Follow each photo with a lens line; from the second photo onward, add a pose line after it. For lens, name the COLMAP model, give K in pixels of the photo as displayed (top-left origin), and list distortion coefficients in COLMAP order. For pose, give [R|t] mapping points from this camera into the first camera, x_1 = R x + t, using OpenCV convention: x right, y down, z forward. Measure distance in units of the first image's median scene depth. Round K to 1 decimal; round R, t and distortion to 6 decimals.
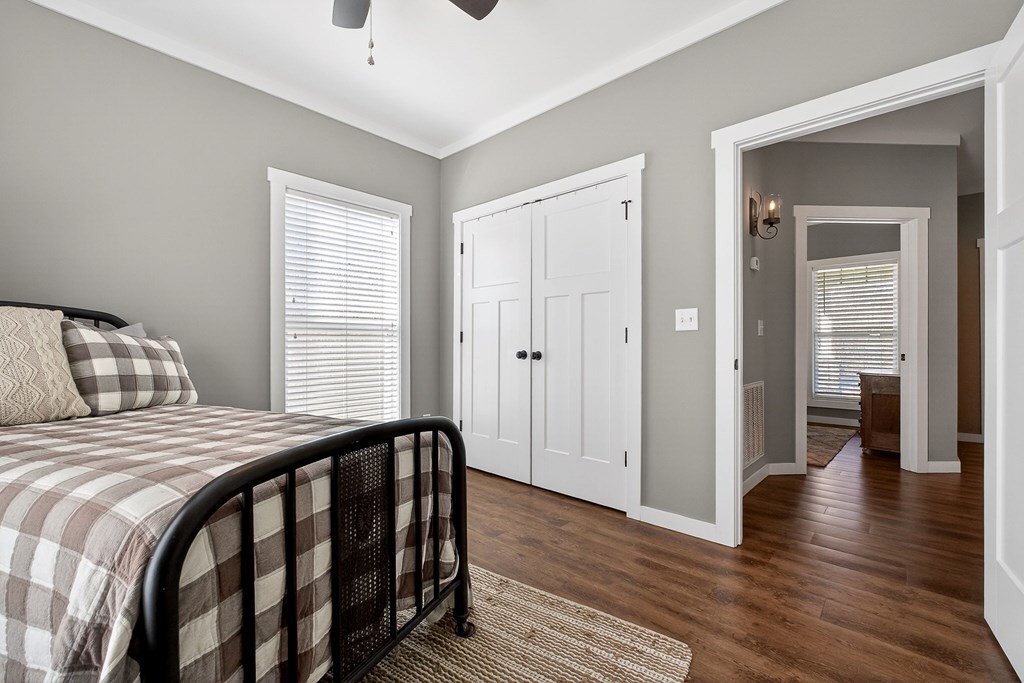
lens RADIAL K [[438.3, 0, 512.0], [0, 438.3, 341.5], [0, 0, 1]] dist [-0.000640, -0.000031]
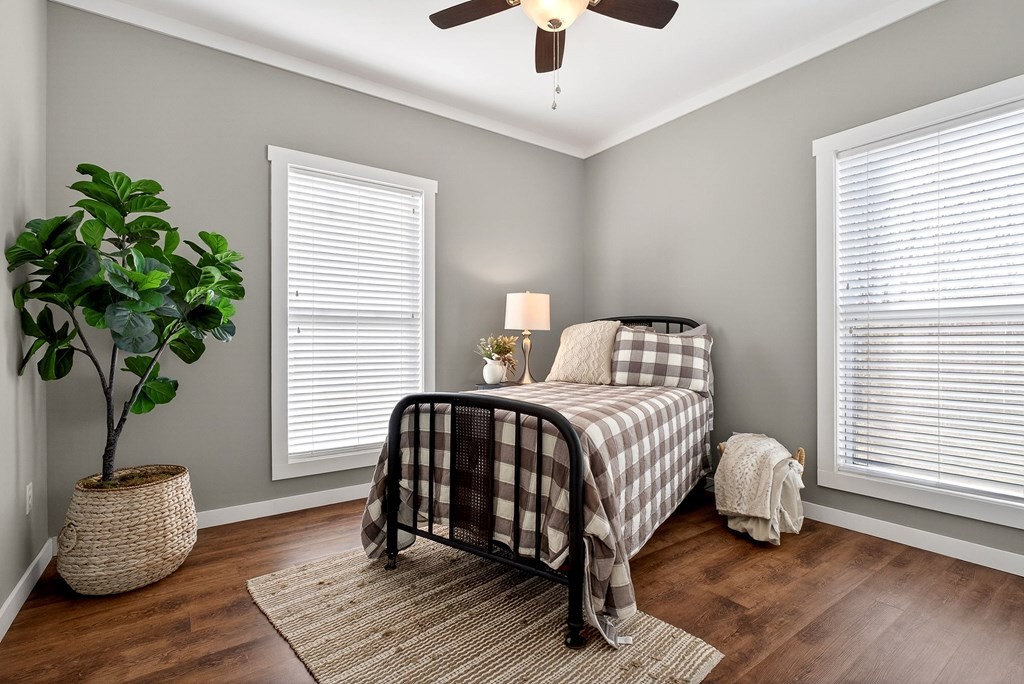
lens RADIAL K [[484.4, 0, 512.0], [0, 484.4, 342.0], [0, 0, 1]] dist [-0.000131, -0.000038]
pose [[-0.190573, -0.000422, -0.981673, 1.072664], [0.006745, 0.999976, -0.001740, 0.013204], [0.981650, -0.006953, -0.190565, 1.199754]]
